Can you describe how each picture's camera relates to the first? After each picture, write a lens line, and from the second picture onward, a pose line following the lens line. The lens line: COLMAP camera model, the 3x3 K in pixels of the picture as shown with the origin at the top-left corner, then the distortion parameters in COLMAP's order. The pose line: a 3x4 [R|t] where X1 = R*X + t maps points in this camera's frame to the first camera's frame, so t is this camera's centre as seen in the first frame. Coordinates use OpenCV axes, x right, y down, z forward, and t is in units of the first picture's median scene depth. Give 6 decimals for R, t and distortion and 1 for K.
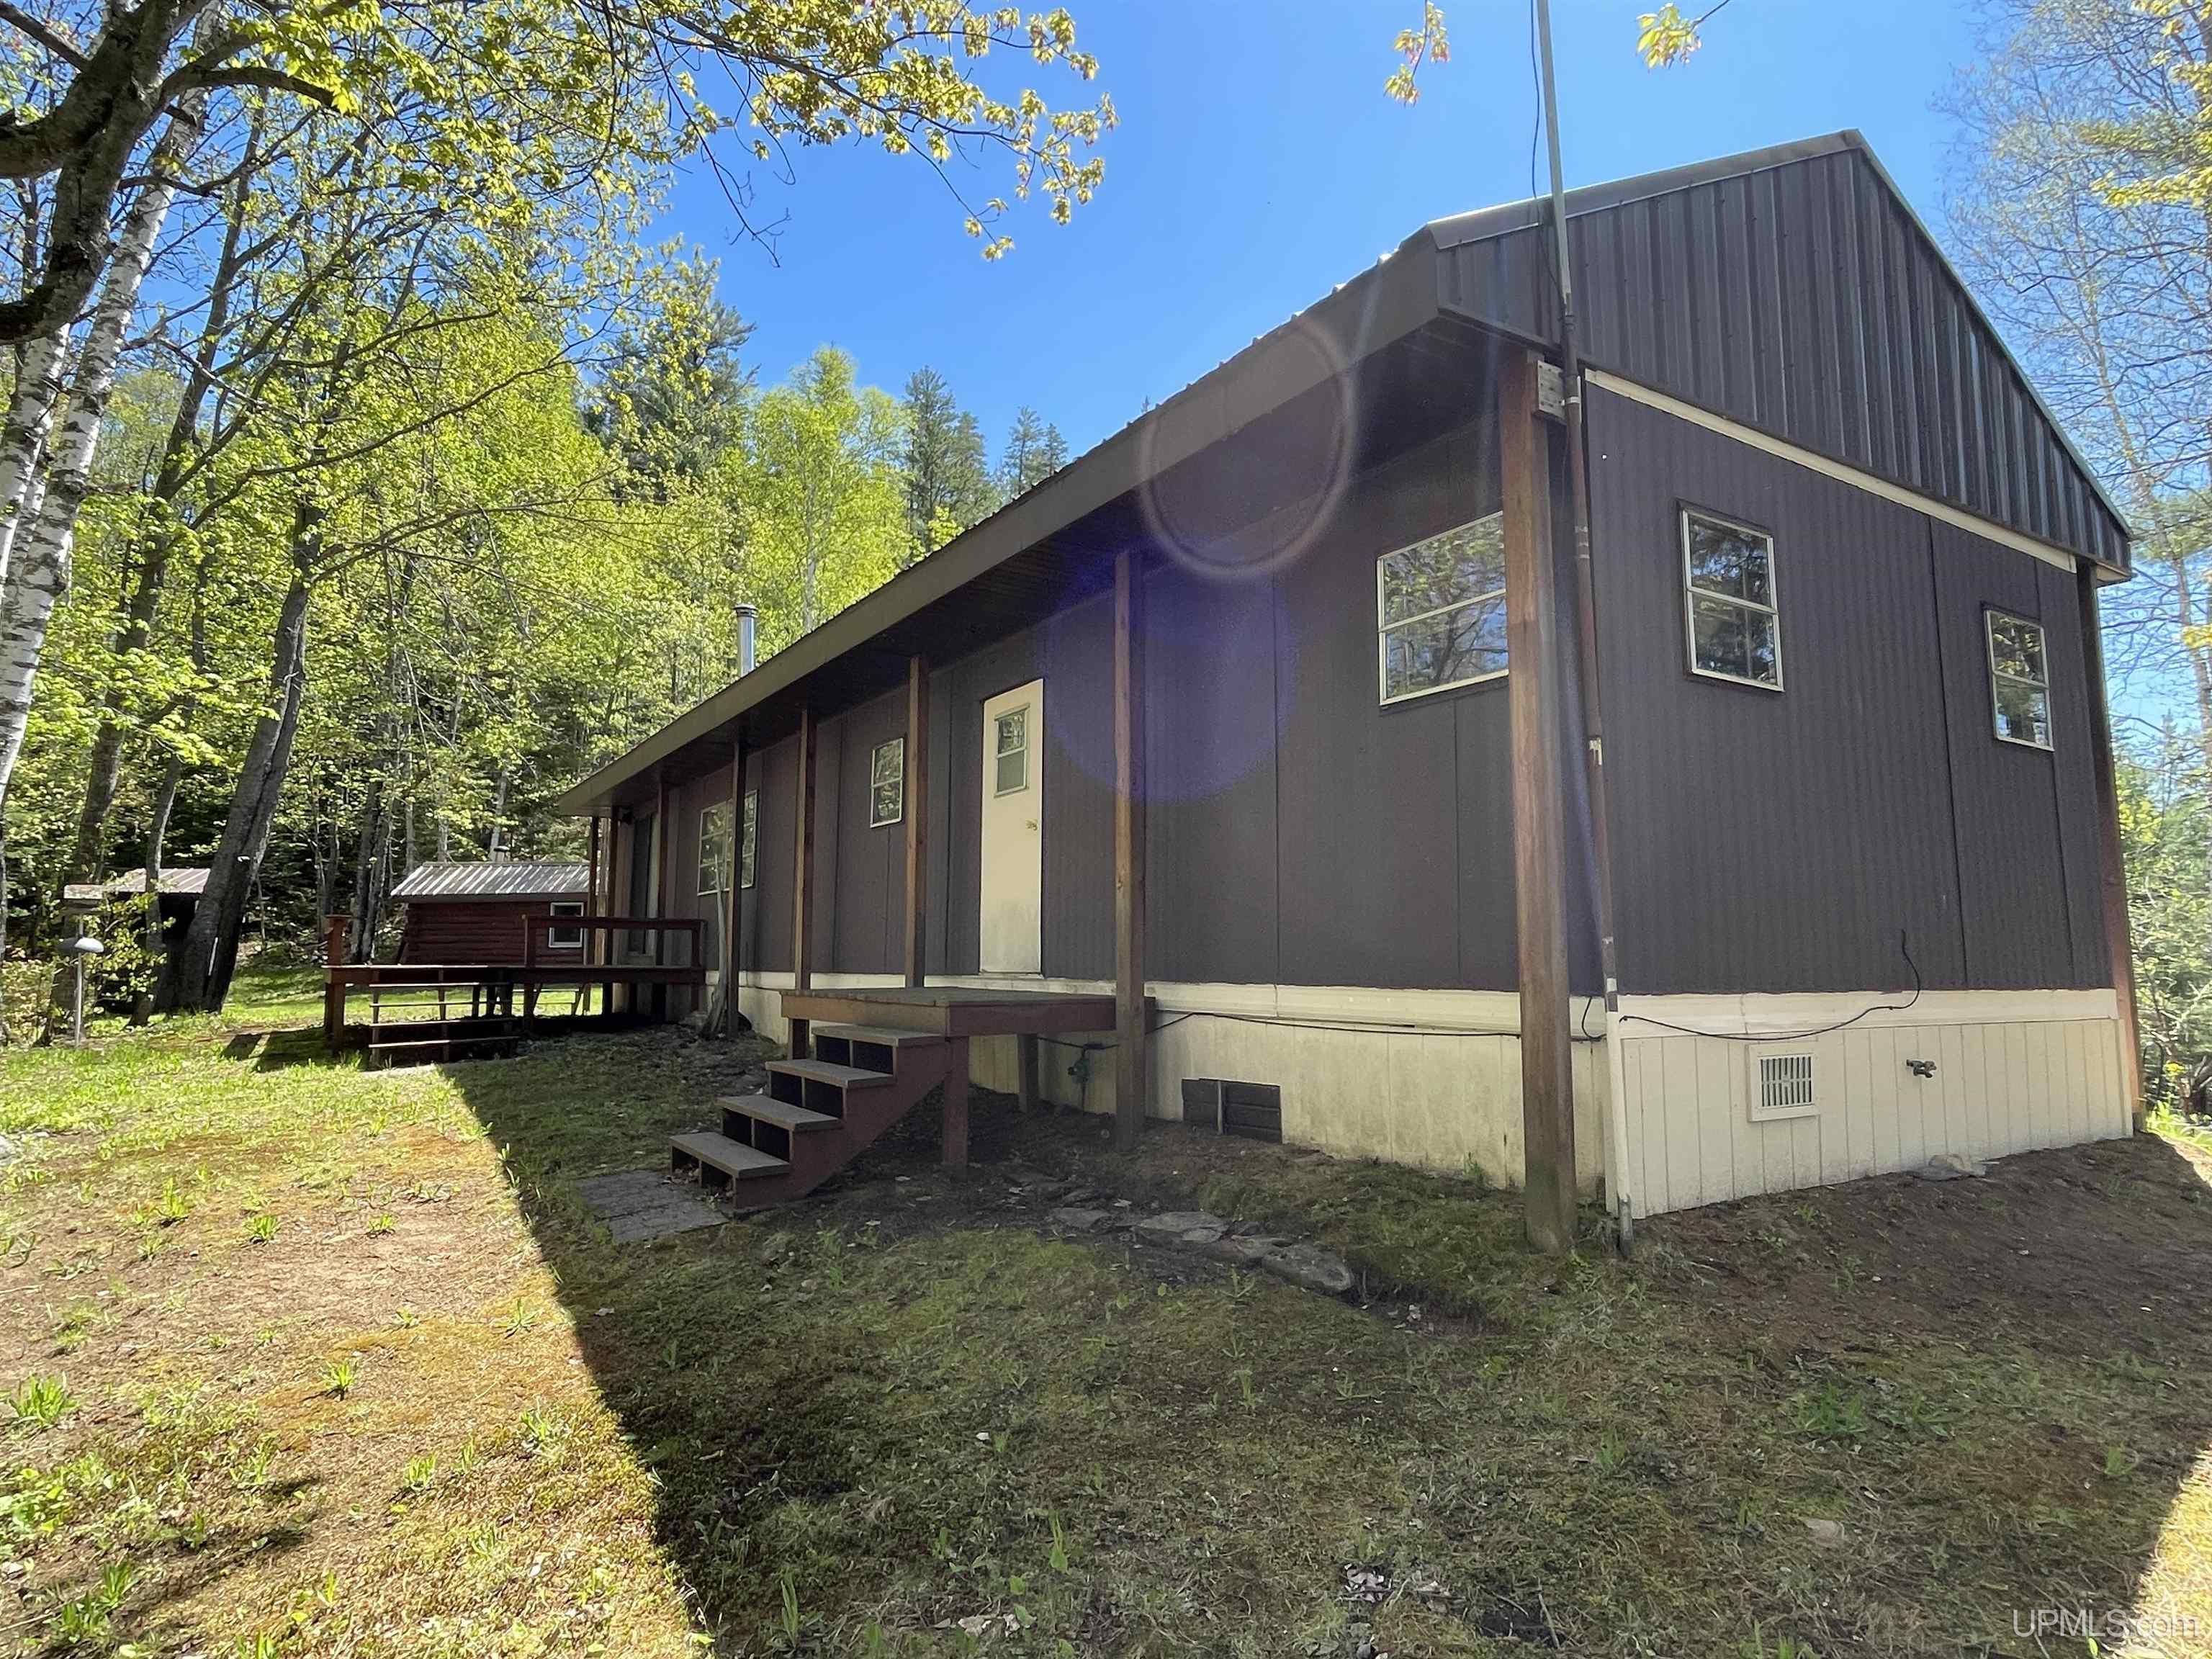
lens RADIAL K [[1282.7, 0, 1110.2], [0, 1282.7, 829.5], [0, 0, 1]] dist [-0.008937, -0.001673]
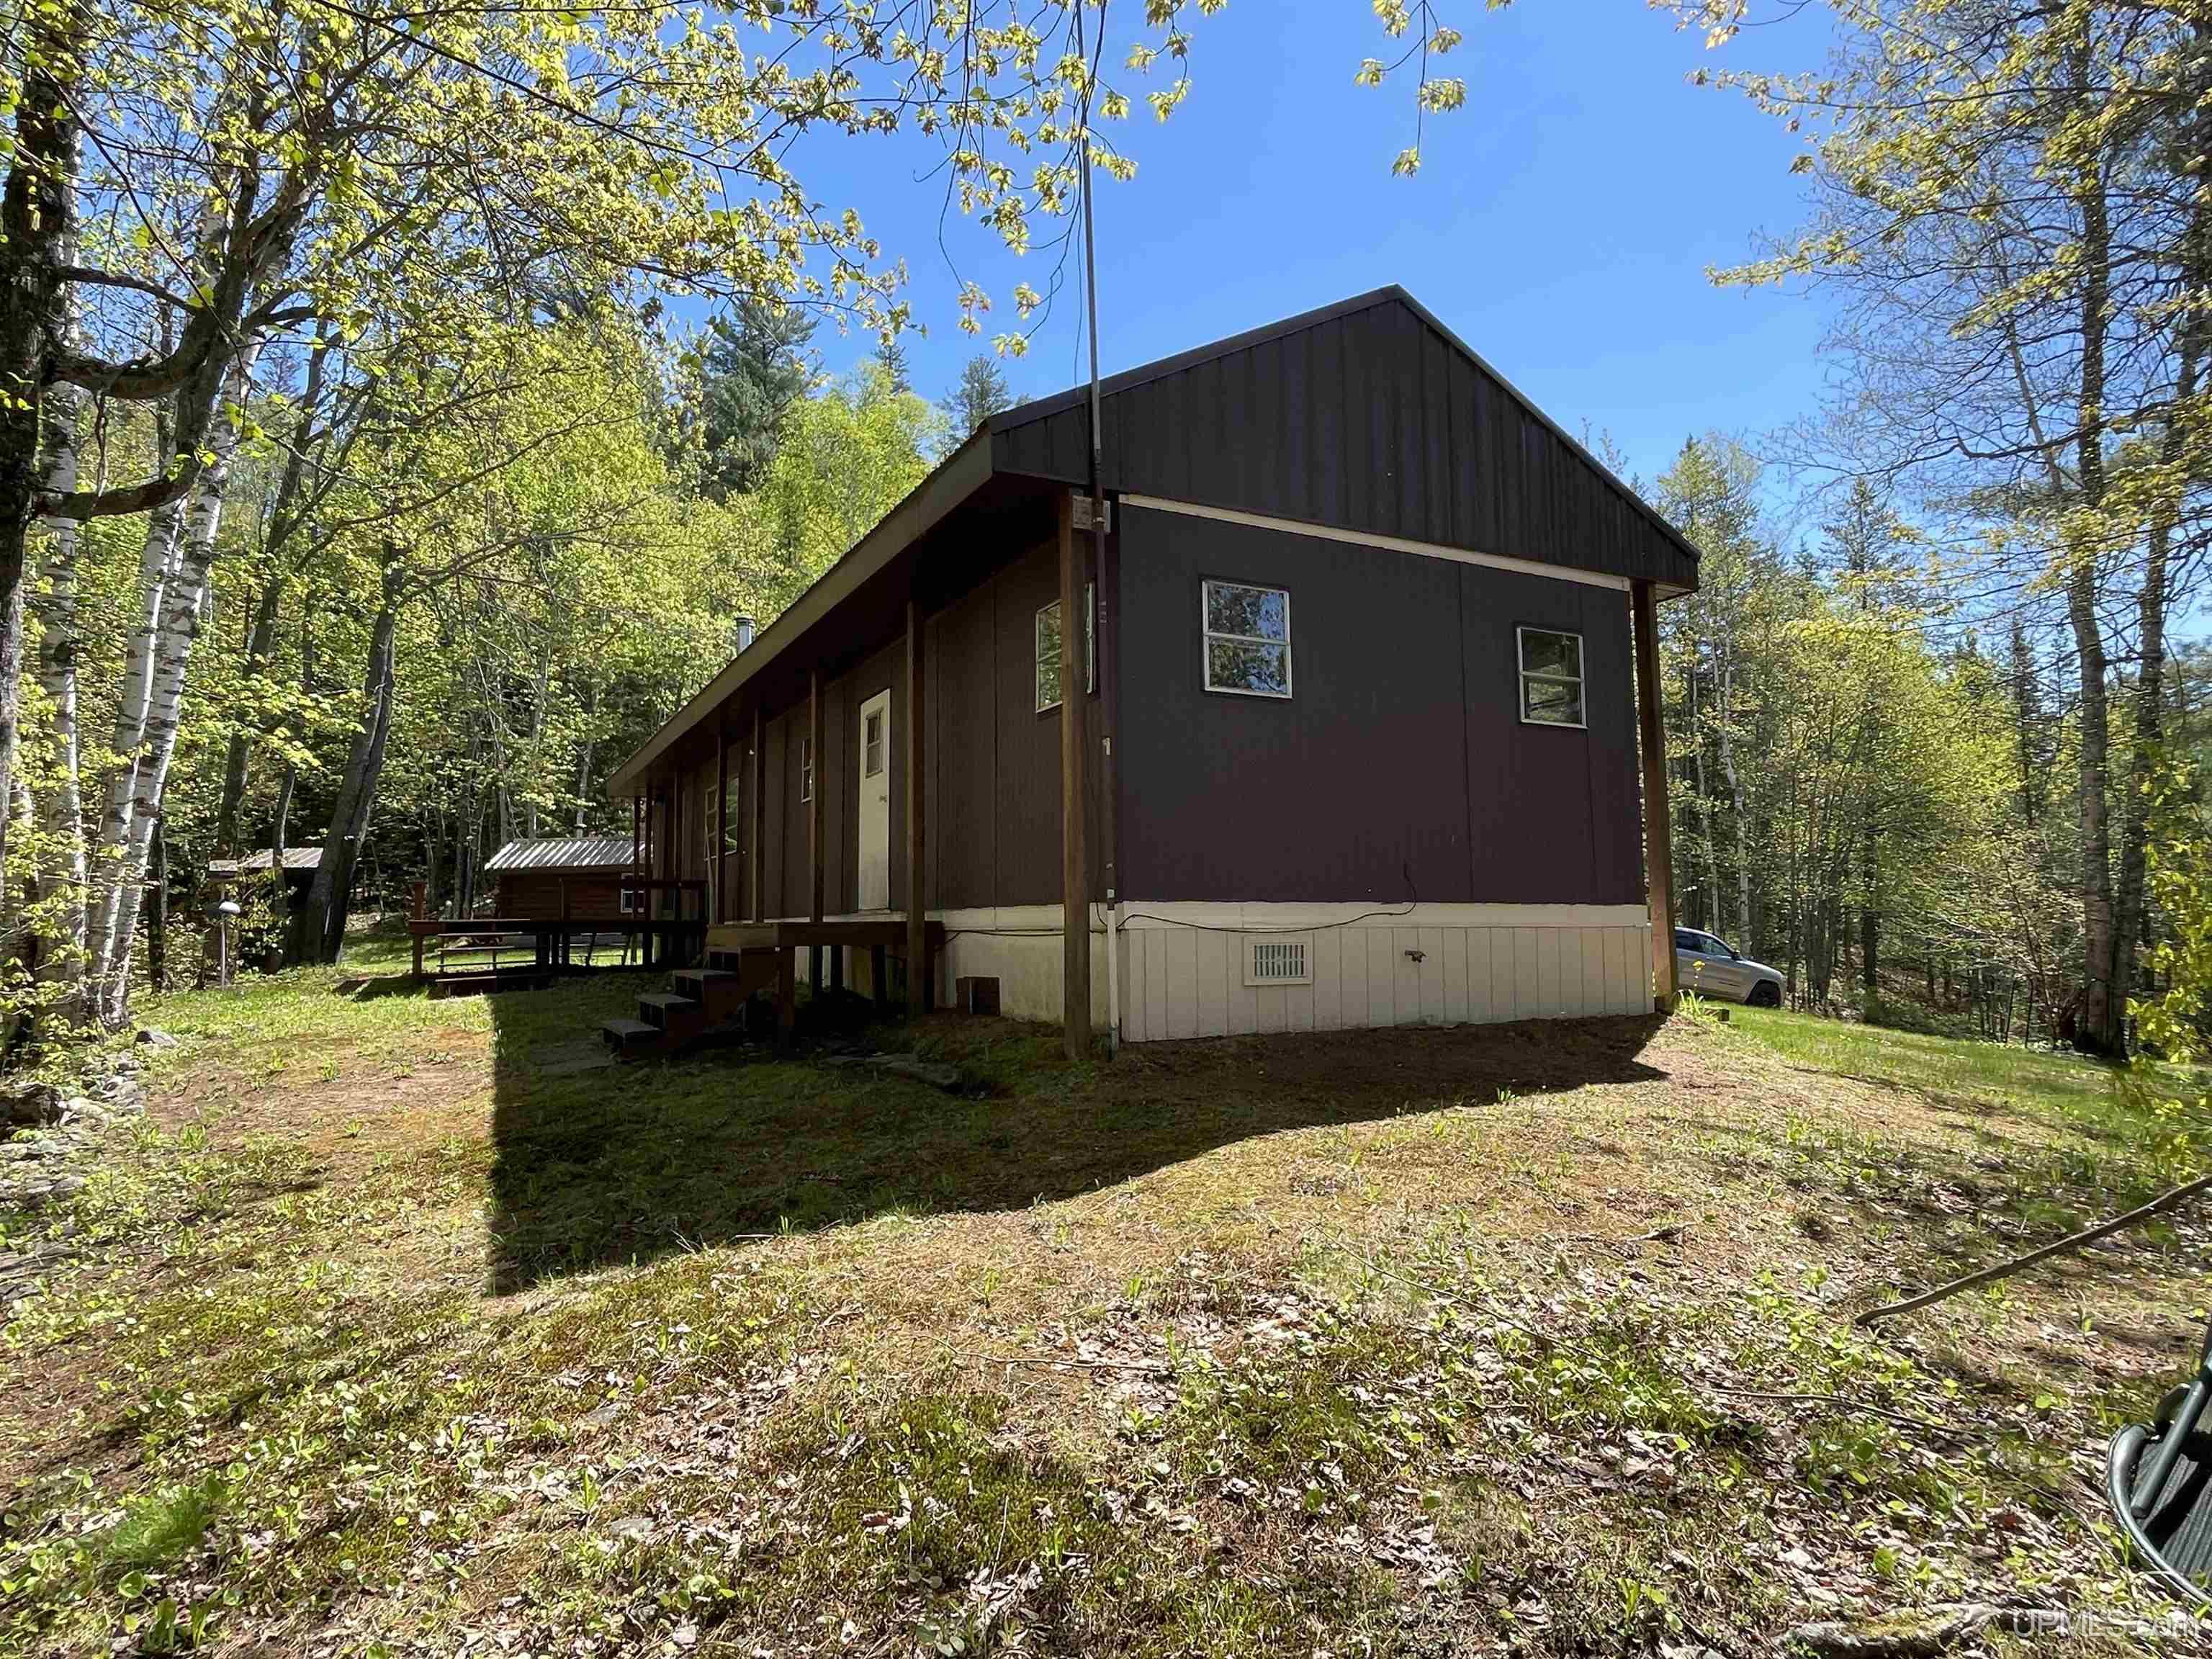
lens RADIAL K [[1282.7, 0, 1101.4], [0, 1282.7, 824.6], [0, 0, 1]] dist [-0.008937, -0.001673]
pose [[0.996406, -0.020341, -0.082222, 0.173958], [0.022131, 0.999536, 0.020916, 0.000385], [0.081759, -0.022661, 0.996395, -0.198297]]
